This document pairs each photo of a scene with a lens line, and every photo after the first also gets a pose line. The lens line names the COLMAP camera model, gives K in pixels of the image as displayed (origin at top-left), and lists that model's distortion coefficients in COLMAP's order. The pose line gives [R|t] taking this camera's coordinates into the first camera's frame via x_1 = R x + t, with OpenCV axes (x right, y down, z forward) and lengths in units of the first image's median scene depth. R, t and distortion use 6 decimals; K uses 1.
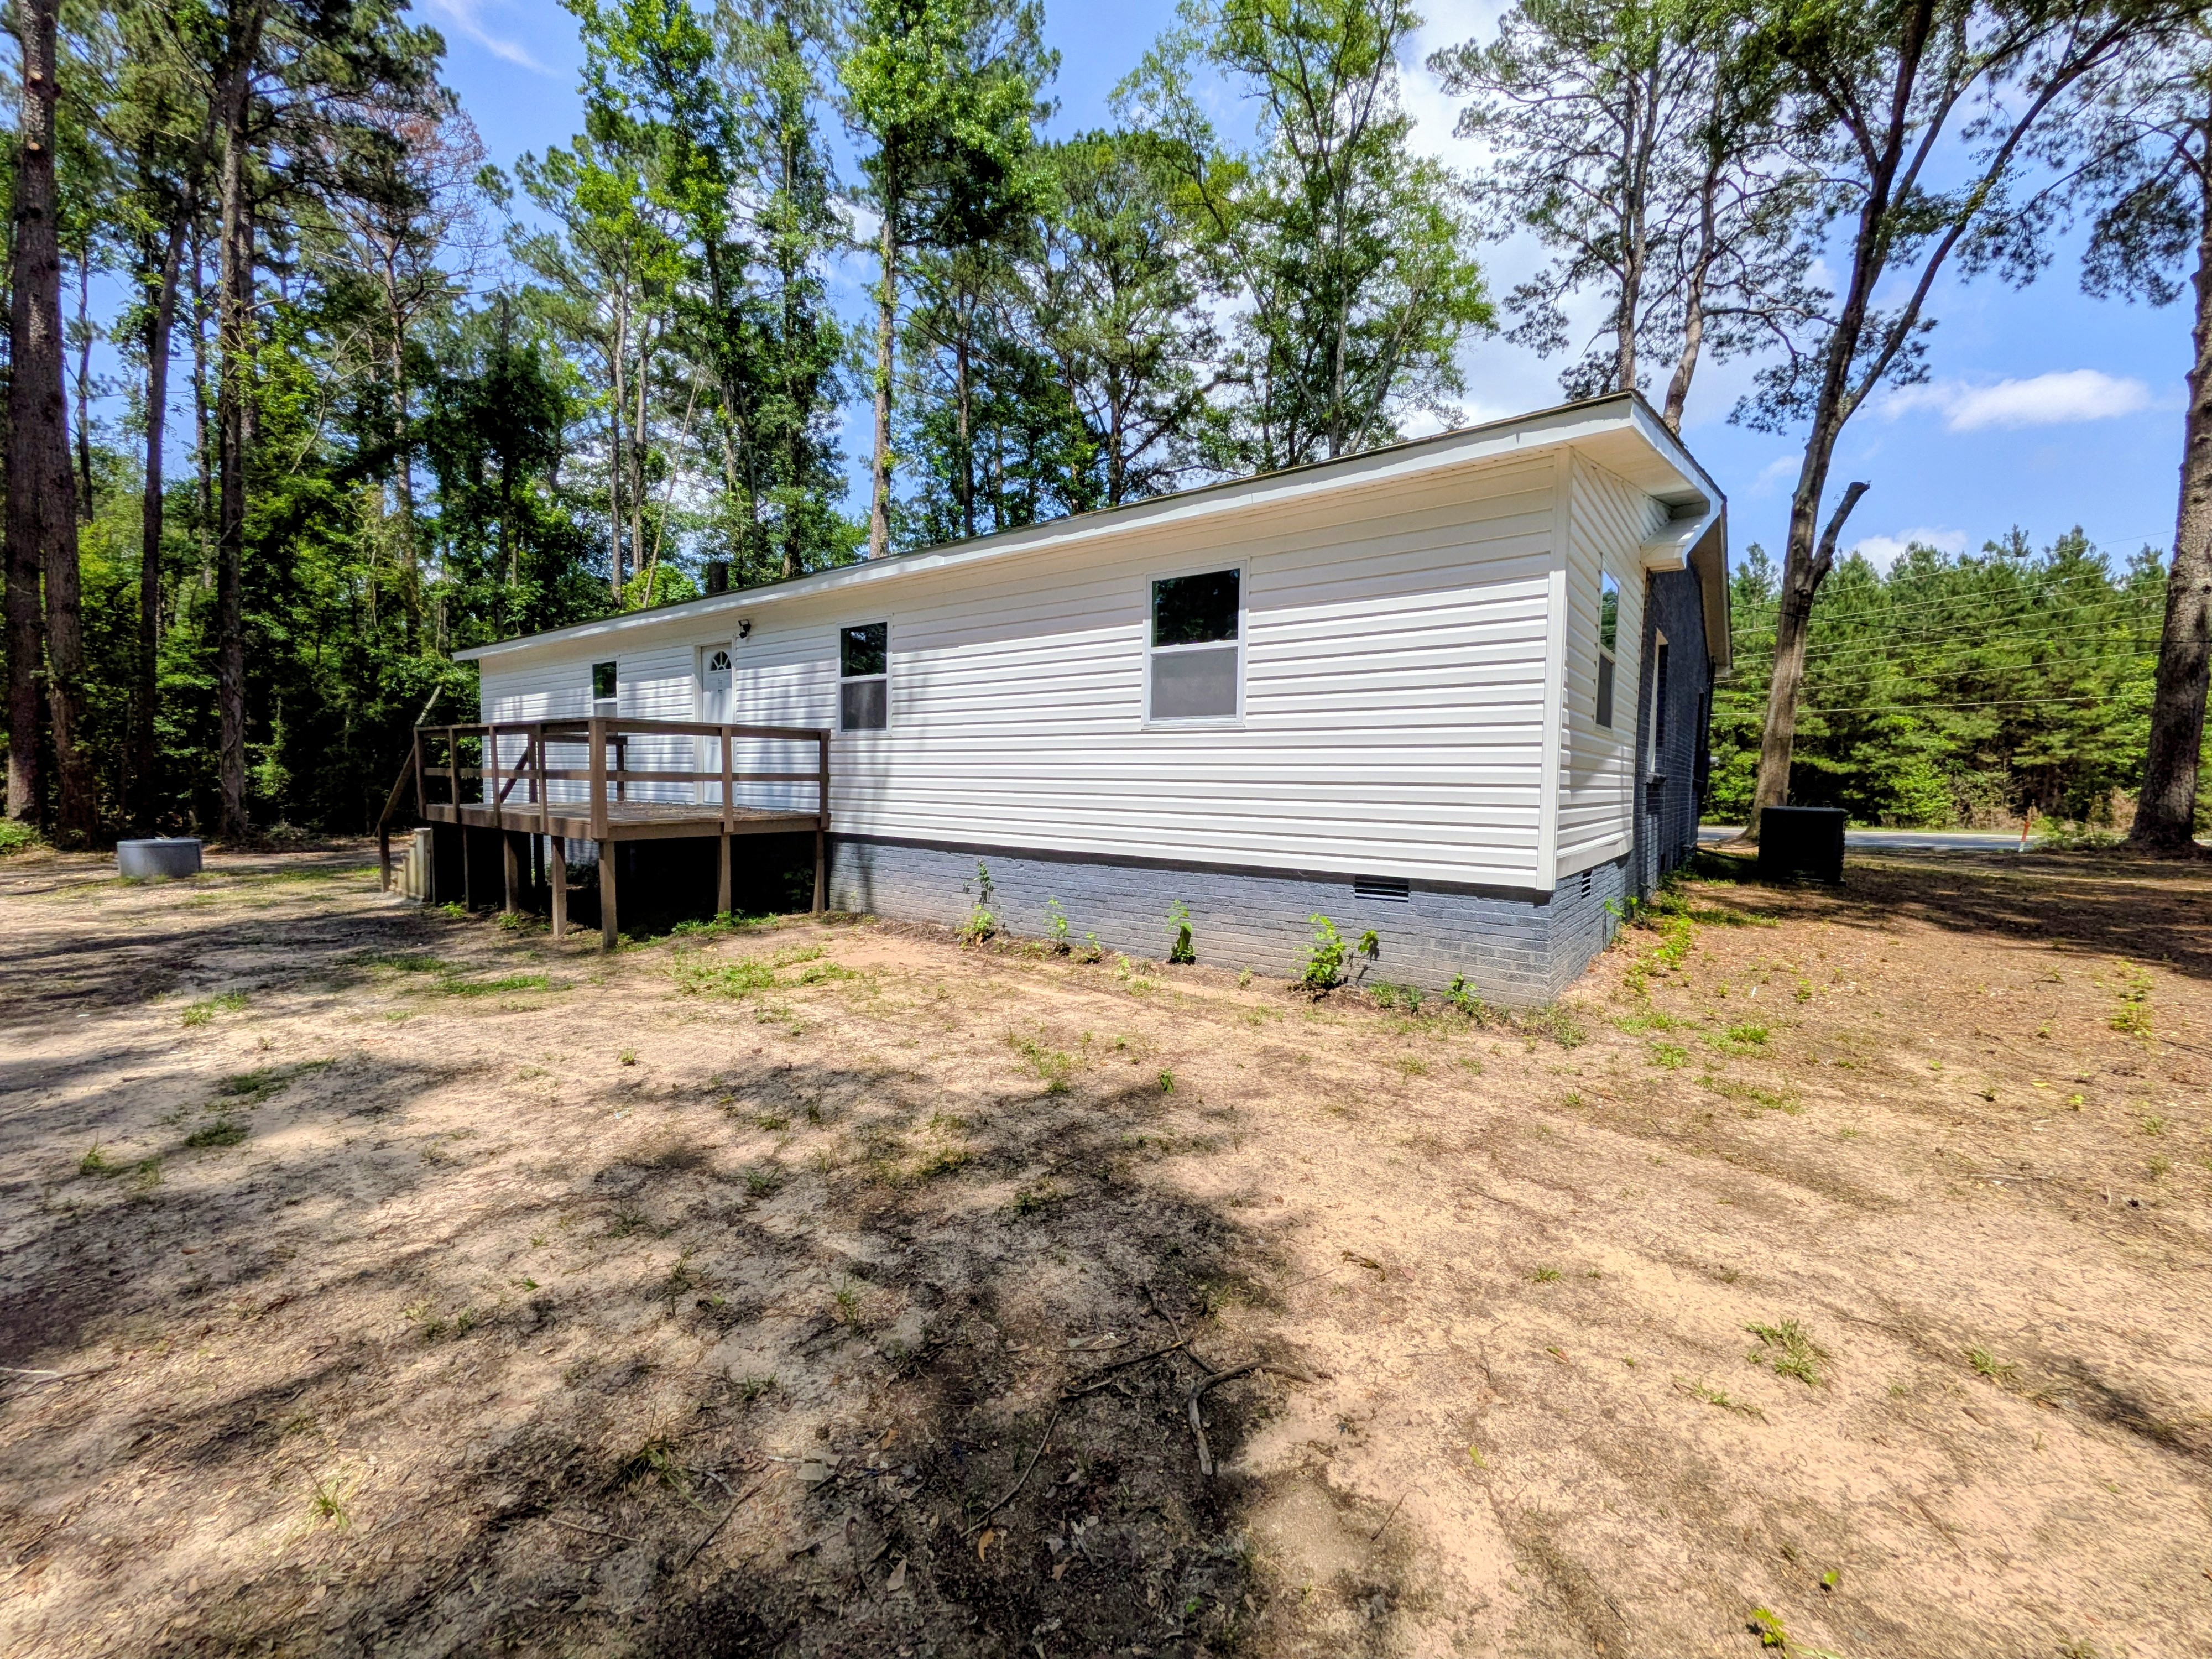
lens RADIAL K [[877.9, 0, 1108.7], [0, 877.9, 828.6], [0, 0, 1]] dist [0.003391, 0.000798]
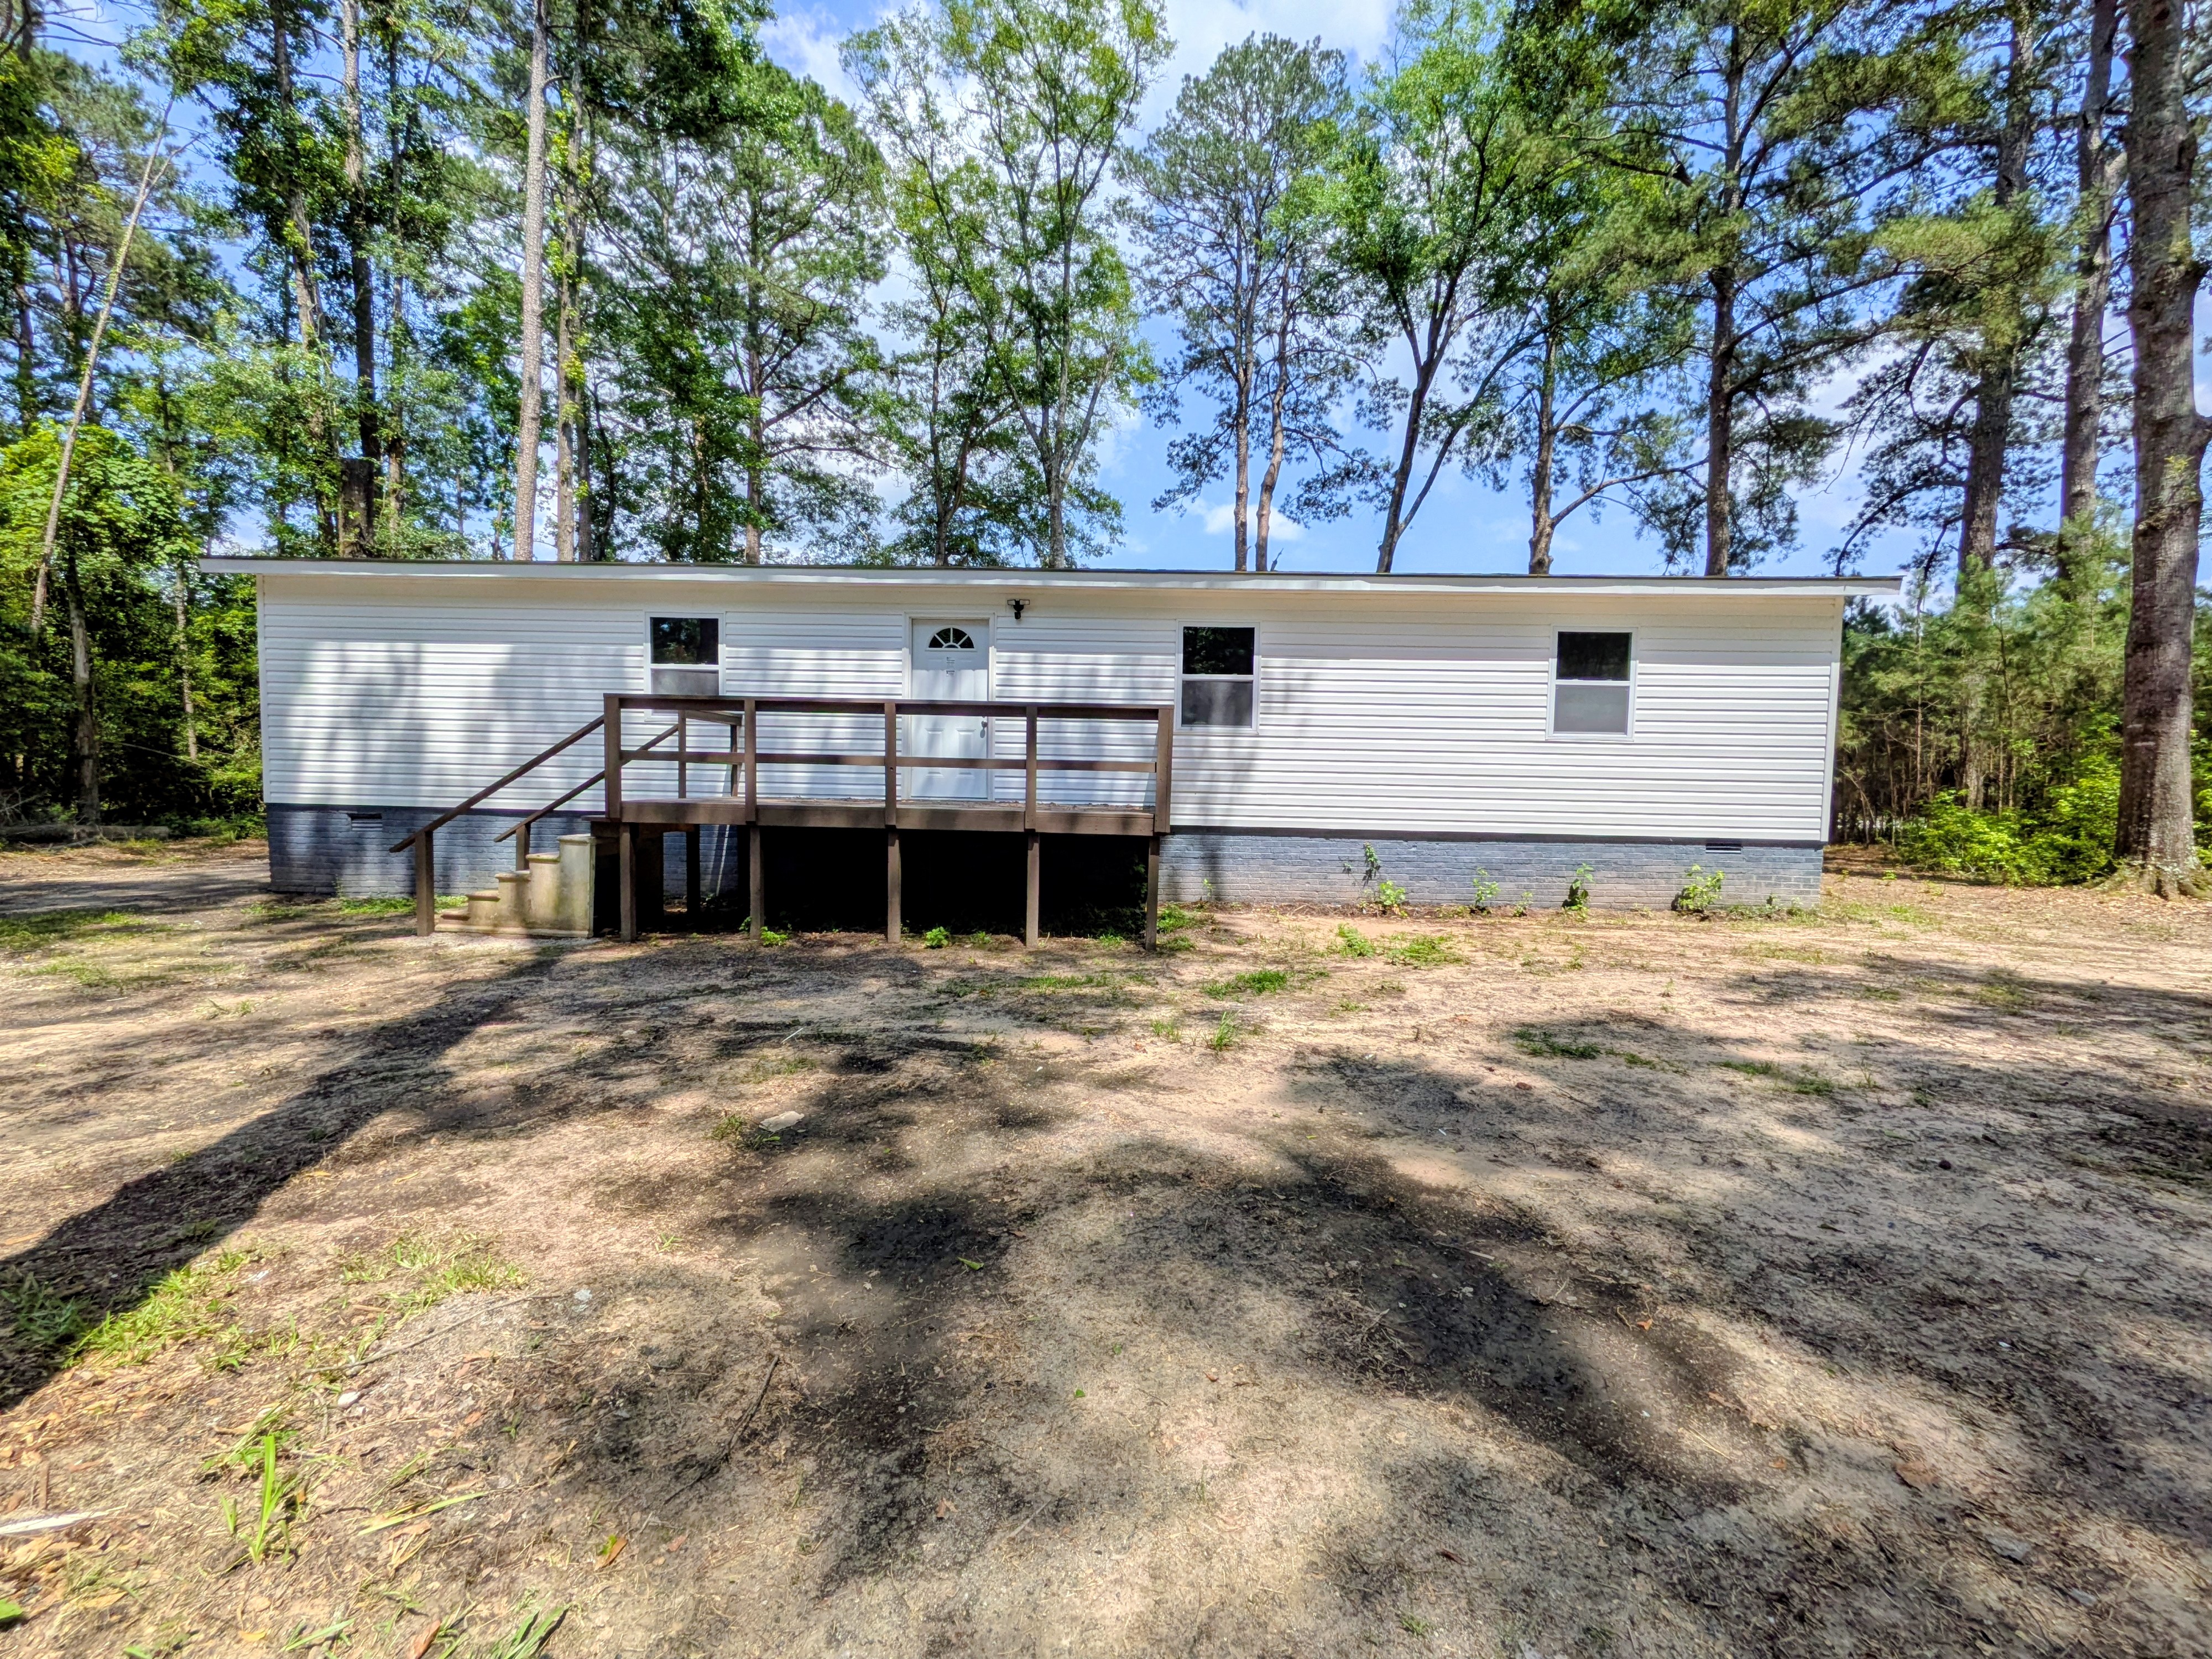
lens RADIAL K [[877.9, 0, 1109.2], [0, 877.9, 828.3], [0, 0, 1]] dist [0.003391, 0.000798]
pose [[0.820866, -0.022590, 0.570674, -1.013702], [0.020956, 0.999736, 0.009432, -0.002309], [-0.570737, 0.004216, 0.821122, 0.215809]]
